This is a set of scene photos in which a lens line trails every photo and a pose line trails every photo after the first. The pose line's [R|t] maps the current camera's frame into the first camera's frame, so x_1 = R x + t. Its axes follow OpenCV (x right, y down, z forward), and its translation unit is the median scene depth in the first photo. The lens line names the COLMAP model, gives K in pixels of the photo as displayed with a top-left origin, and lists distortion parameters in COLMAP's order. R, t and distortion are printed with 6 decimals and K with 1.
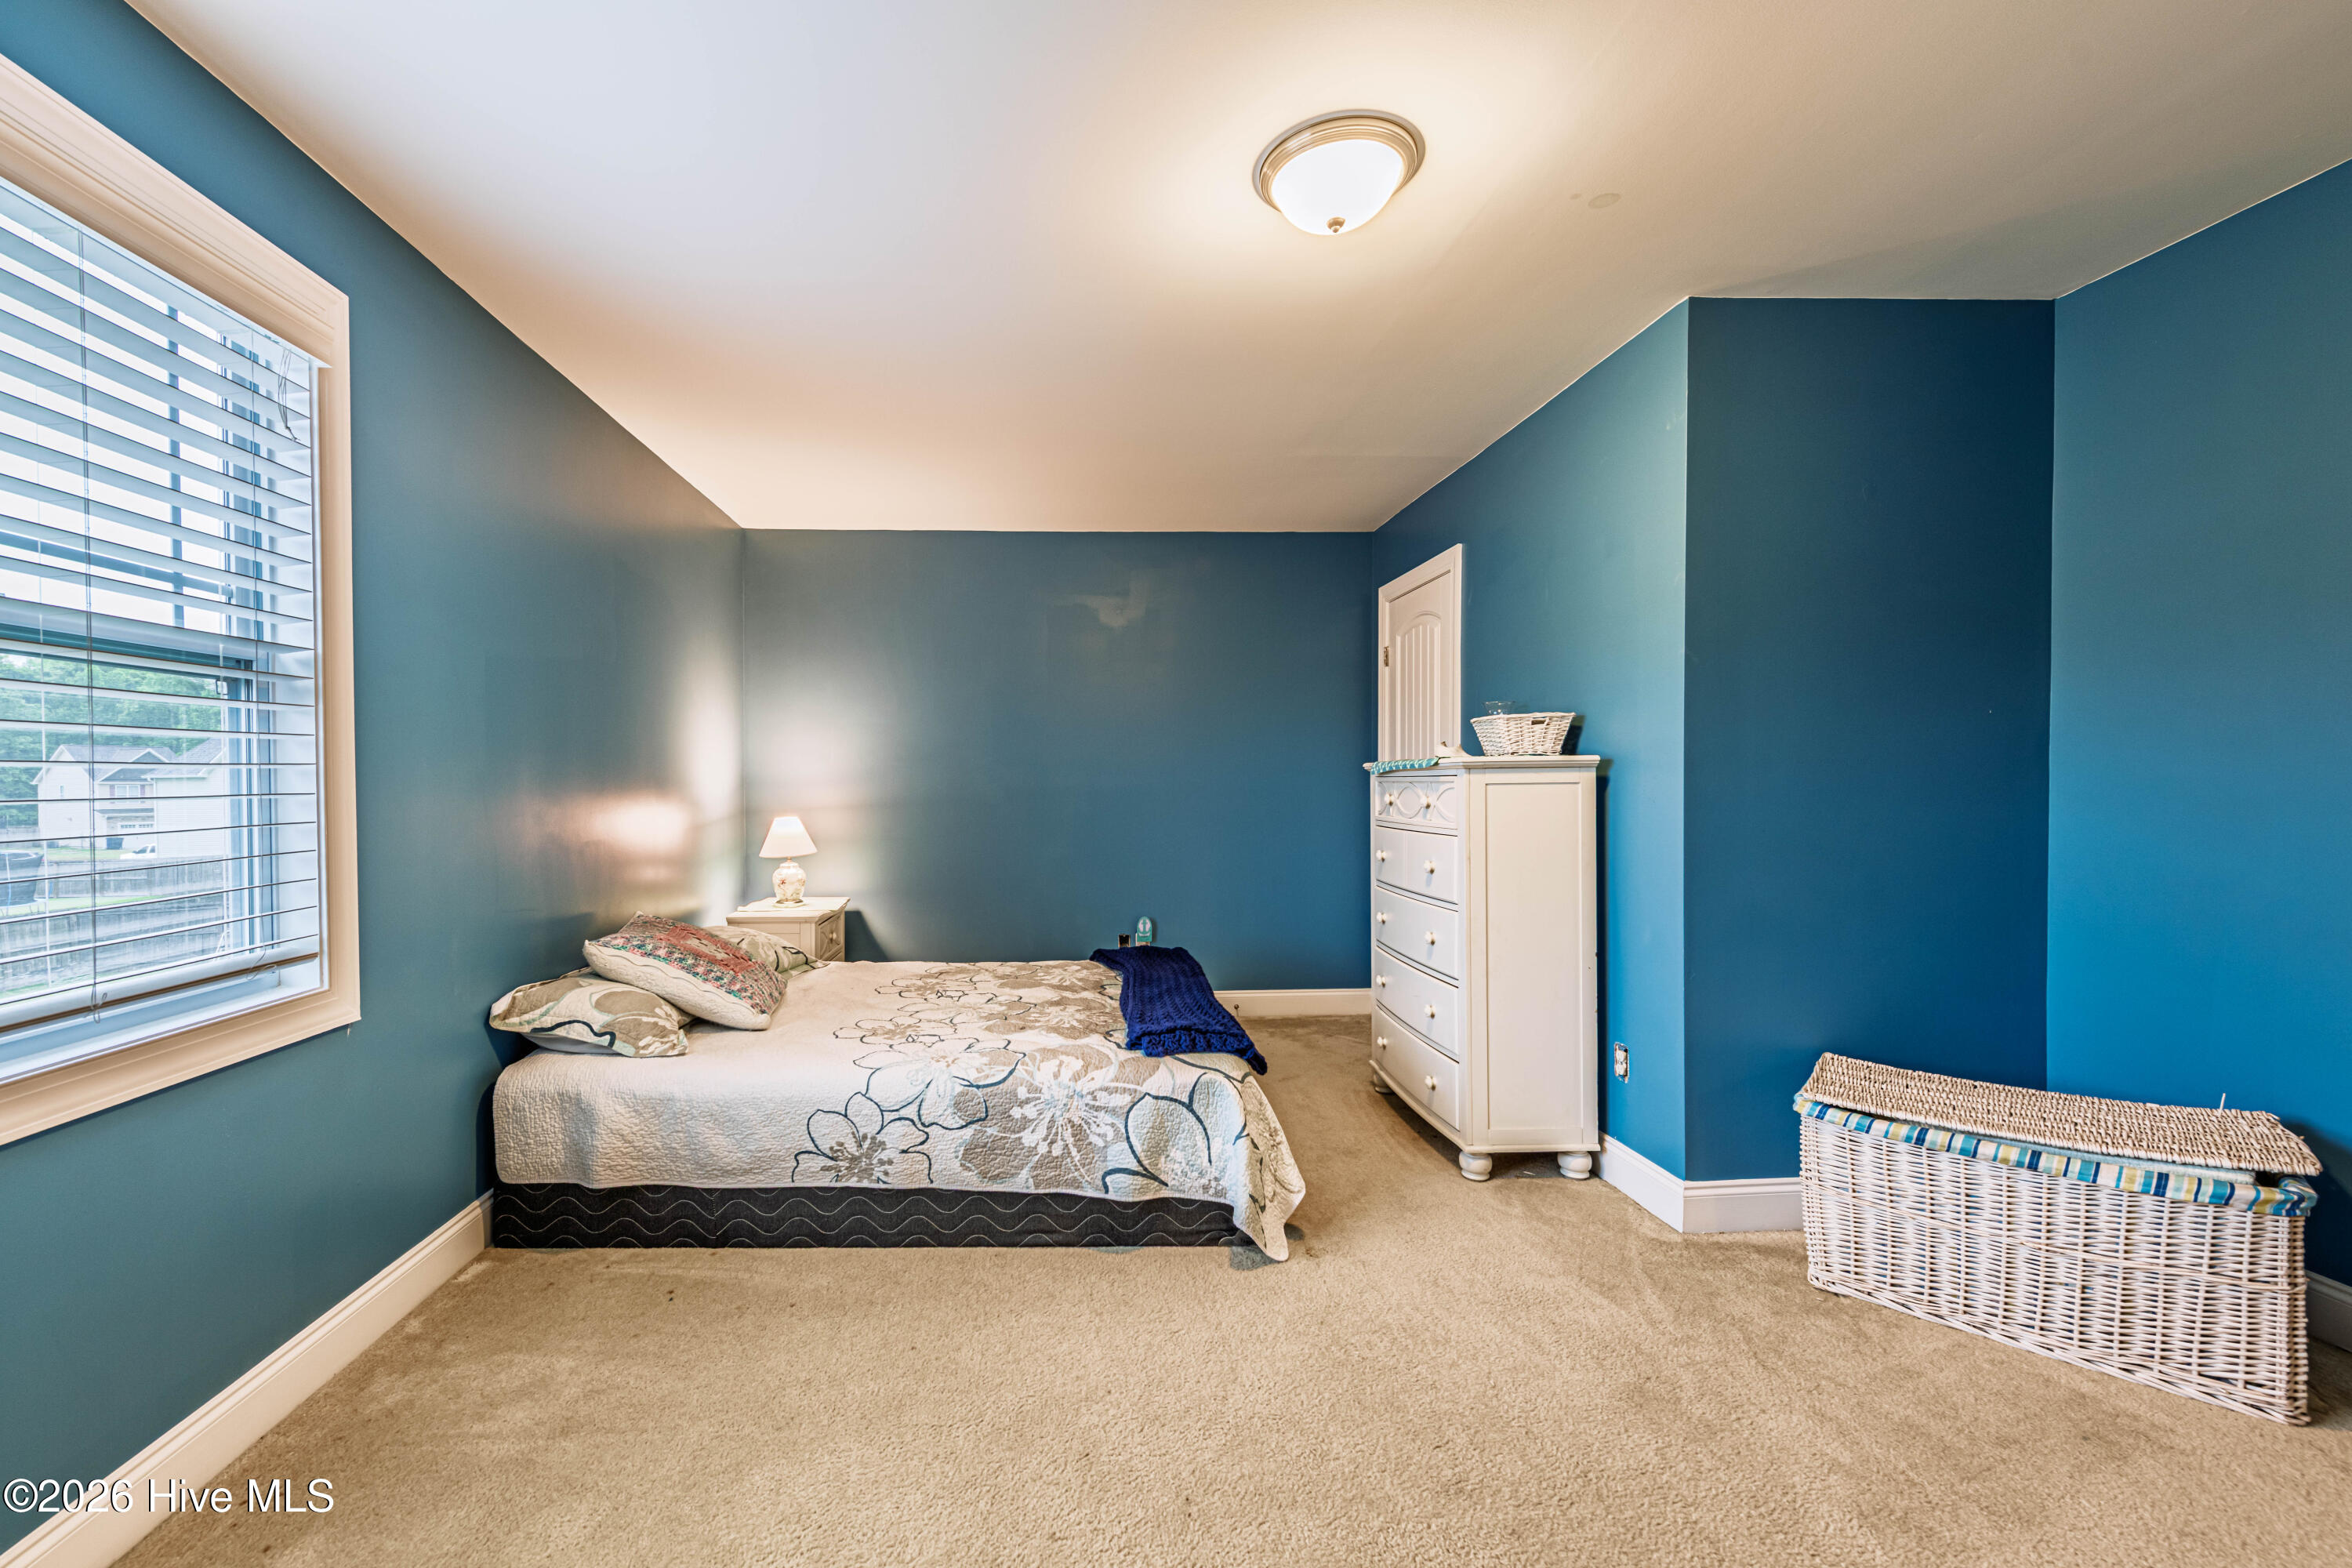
lens RADIAL K [[993.8, 0, 1179.6], [0, 993.8, 796.3], [0, 0, 1]] dist [0.007851, -0.000990]
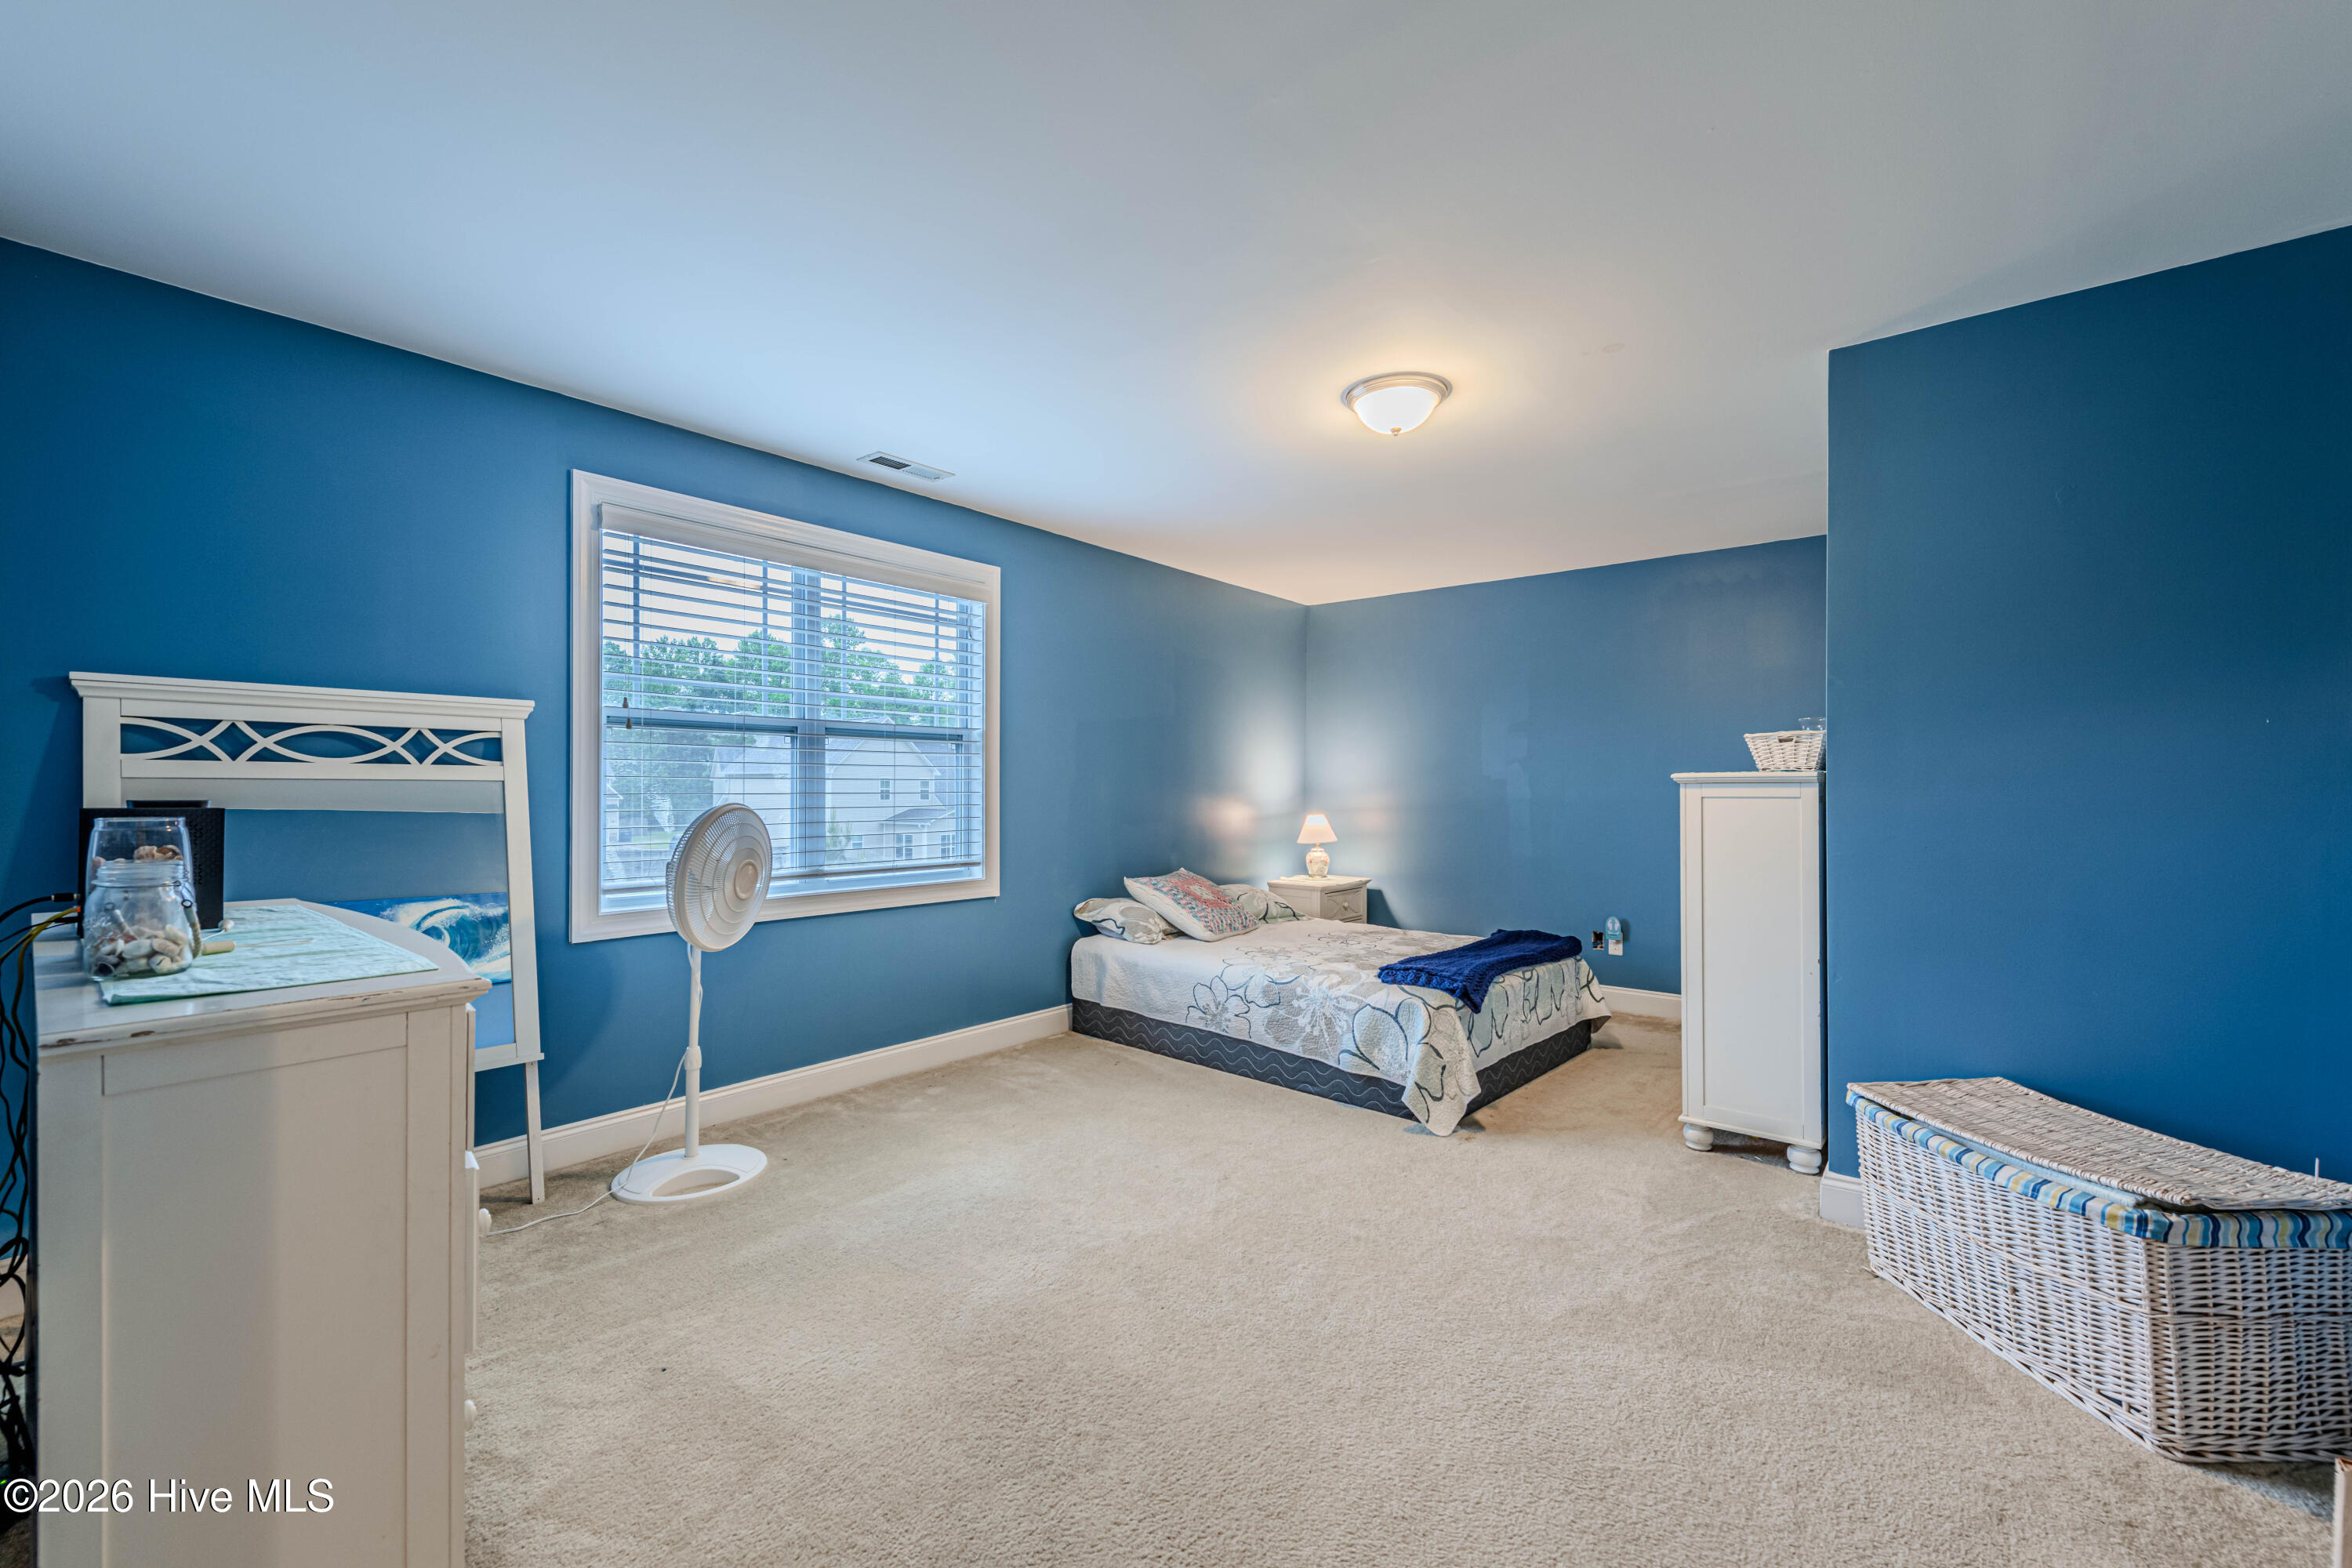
lens RADIAL K [[960.8, 0, 1176.0], [0, 960.8, 784.0], [0, 0, 1]] dist [-0.000400, 0.000129]
pose [[0.743490, 0.005559, -0.668724, 0.701959], [-0.019511, 0.999720, -0.013381, -0.001262], [0.668463, 0.022996, 0.743390, -0.250870]]
